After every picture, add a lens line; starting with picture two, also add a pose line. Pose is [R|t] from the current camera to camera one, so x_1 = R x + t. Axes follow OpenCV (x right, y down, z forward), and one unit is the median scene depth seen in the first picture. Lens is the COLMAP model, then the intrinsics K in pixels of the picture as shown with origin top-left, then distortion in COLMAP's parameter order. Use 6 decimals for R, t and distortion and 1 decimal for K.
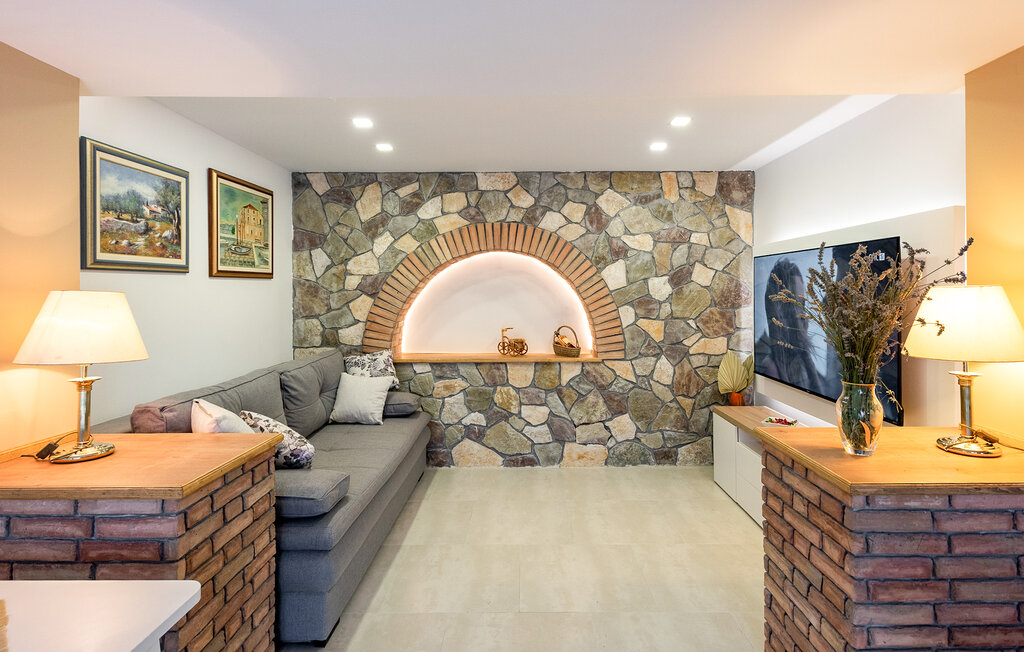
lens RADIAL K [[483.3, 0, 539.3], [0, 483.3, 291.1], [0, 0, 1]] dist [0.014641, -0.004413]
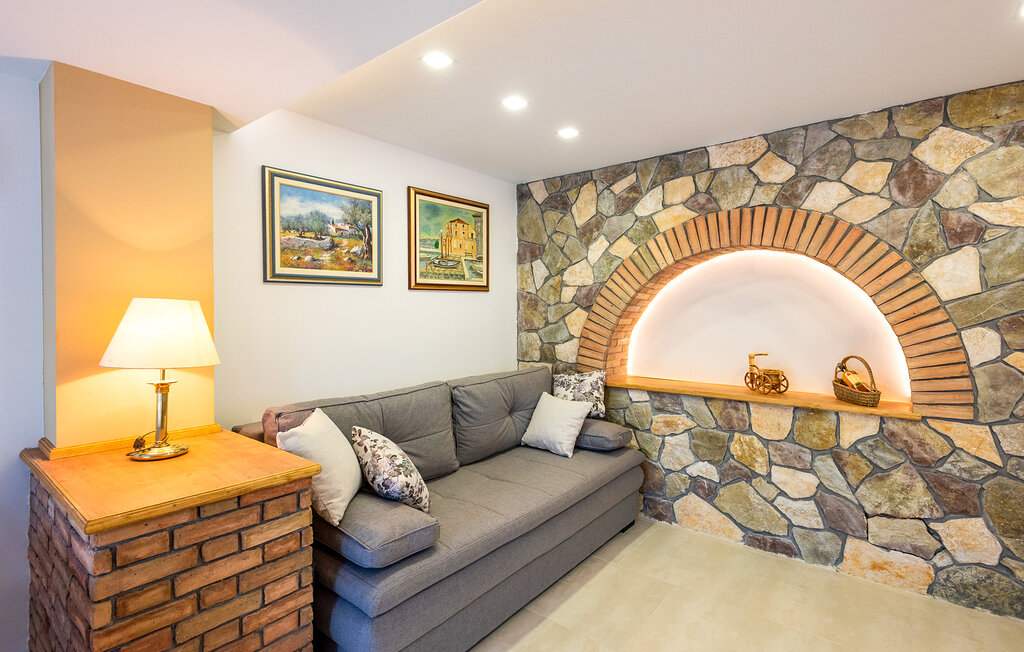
lens RADIAL K [[483.3, 0, 517.4], [0, 483.3, 312.6], [0, 0, 1]] dist [0.014641, -0.004413]
pose [[0.785323, 0.006844, -0.619049, 0.108409], [0.000256, 0.999935, 0.011381, 0.006387], [0.619087, -0.009096, 0.785270, 0.218265]]
